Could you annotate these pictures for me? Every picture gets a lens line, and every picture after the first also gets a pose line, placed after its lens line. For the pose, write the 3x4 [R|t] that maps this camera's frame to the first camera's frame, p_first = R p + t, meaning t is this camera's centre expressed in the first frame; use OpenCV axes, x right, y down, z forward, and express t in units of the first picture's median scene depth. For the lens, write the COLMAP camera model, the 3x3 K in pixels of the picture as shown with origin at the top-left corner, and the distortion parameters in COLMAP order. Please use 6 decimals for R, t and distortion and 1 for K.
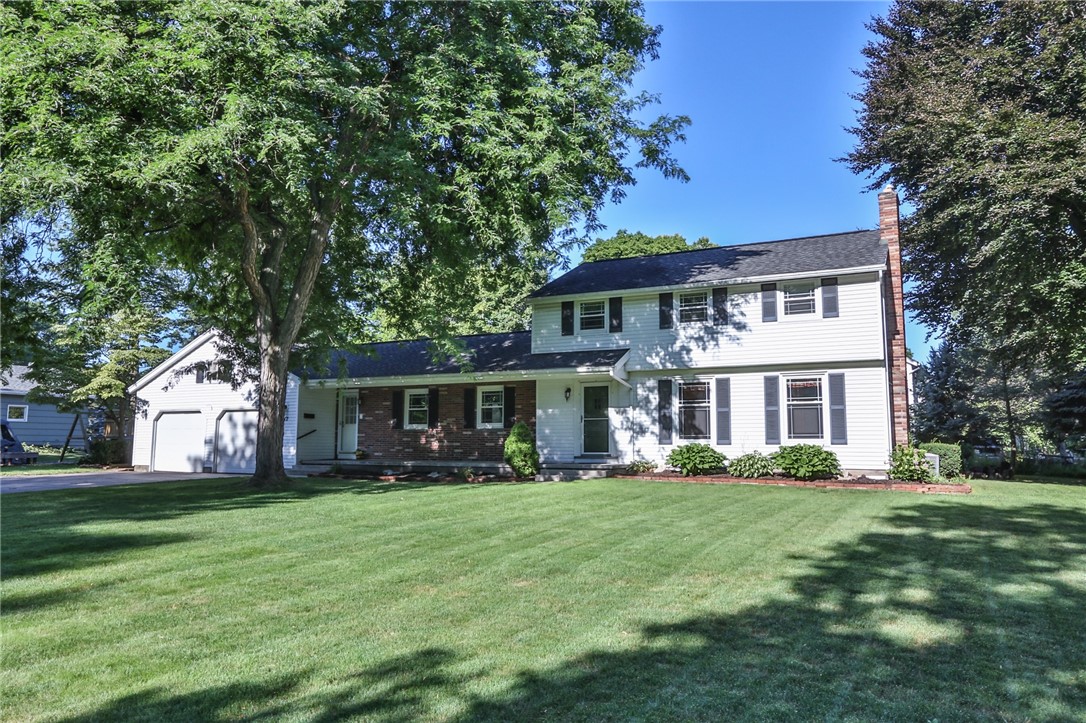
lens RADIAL K [[786.3, 0, 542.6], [0, 786.3, 350.9], [0, 0, 1]] dist [-0.005973, 0.042278]
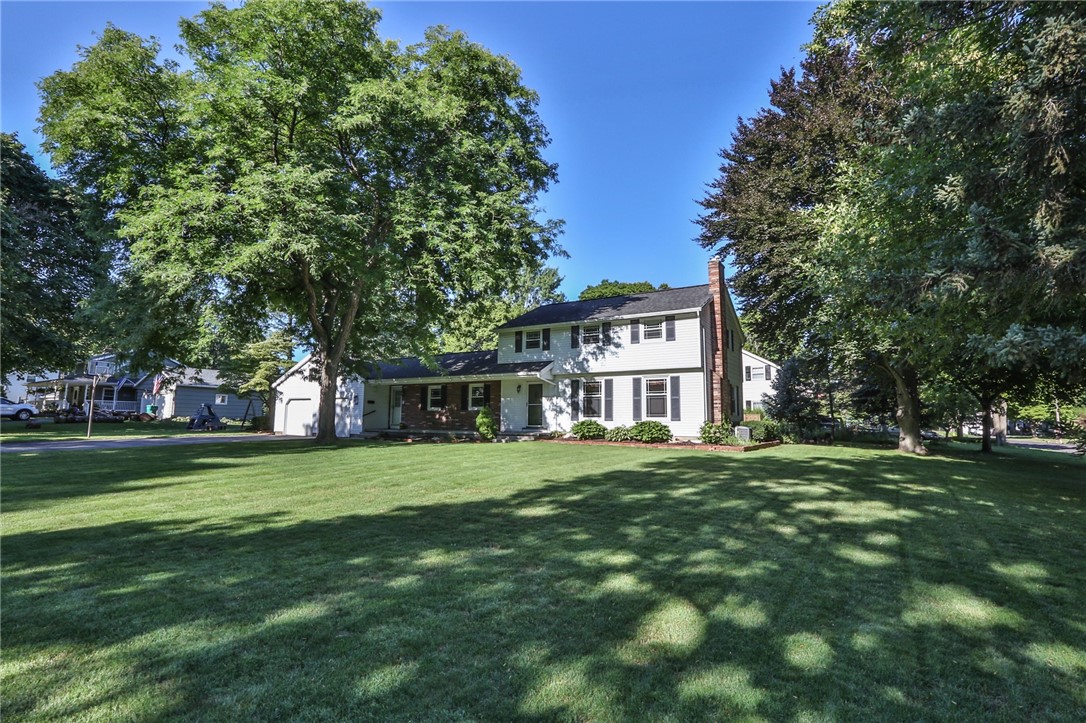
lens RADIAL K [[542.6, 0, 558.7], [0, 542.6, 352.3], [0, 0, 1]] dist [-0.049258, 0.023477]
pose [[0.996834, -0.005217, -0.079341, 0.216551], [0.004418, 0.999938, -0.010247, -0.008292], [0.079390, 0.009864, 0.996795, -0.103086]]
